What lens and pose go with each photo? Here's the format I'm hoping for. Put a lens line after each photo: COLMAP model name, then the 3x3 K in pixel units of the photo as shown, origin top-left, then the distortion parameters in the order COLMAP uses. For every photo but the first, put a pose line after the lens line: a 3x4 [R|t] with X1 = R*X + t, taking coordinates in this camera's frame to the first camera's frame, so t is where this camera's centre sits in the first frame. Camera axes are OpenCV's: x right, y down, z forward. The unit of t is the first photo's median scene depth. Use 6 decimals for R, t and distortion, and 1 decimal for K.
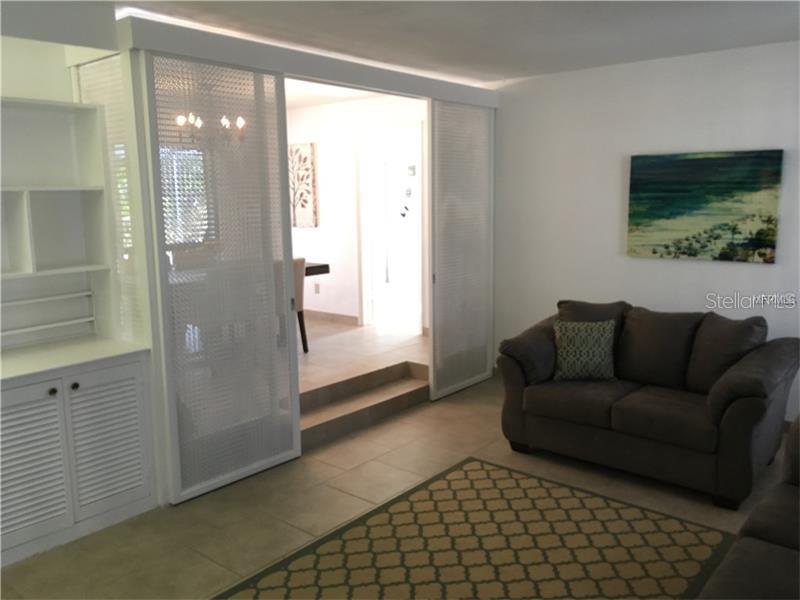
lens RADIAL K [[676.6, 0, 400.0], [0, 676.6, 300.0], [0, 0, 1]] dist [0.105266, -0.159891]
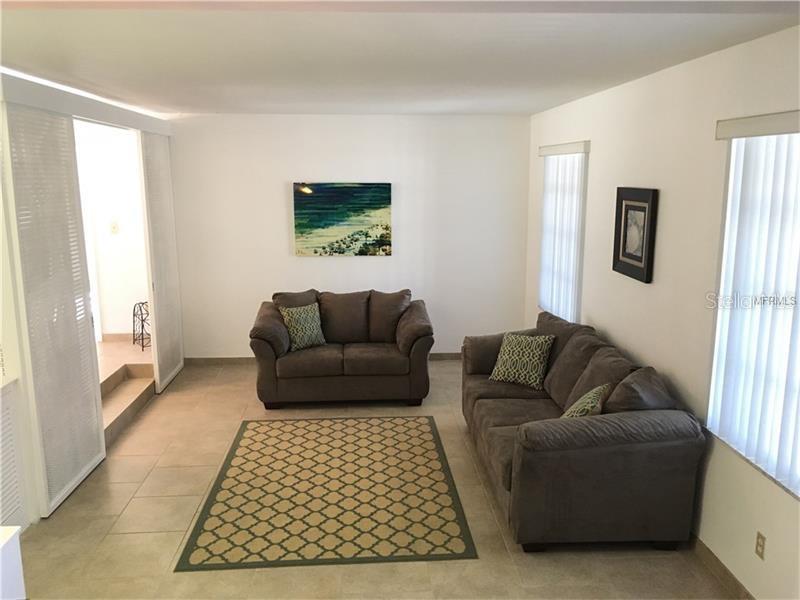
lens RADIAL K [[676.6, 0, 400.0], [0, 676.6, 300.0], [0, 0, 1]] dist [0.105266, -0.159891]
pose [[0.733268, -0.114663, 0.670201, -0.481568], [0.101888, 0.993079, 0.058427, -0.039492], [-0.672262, 0.025443, 0.739876, -0.151183]]
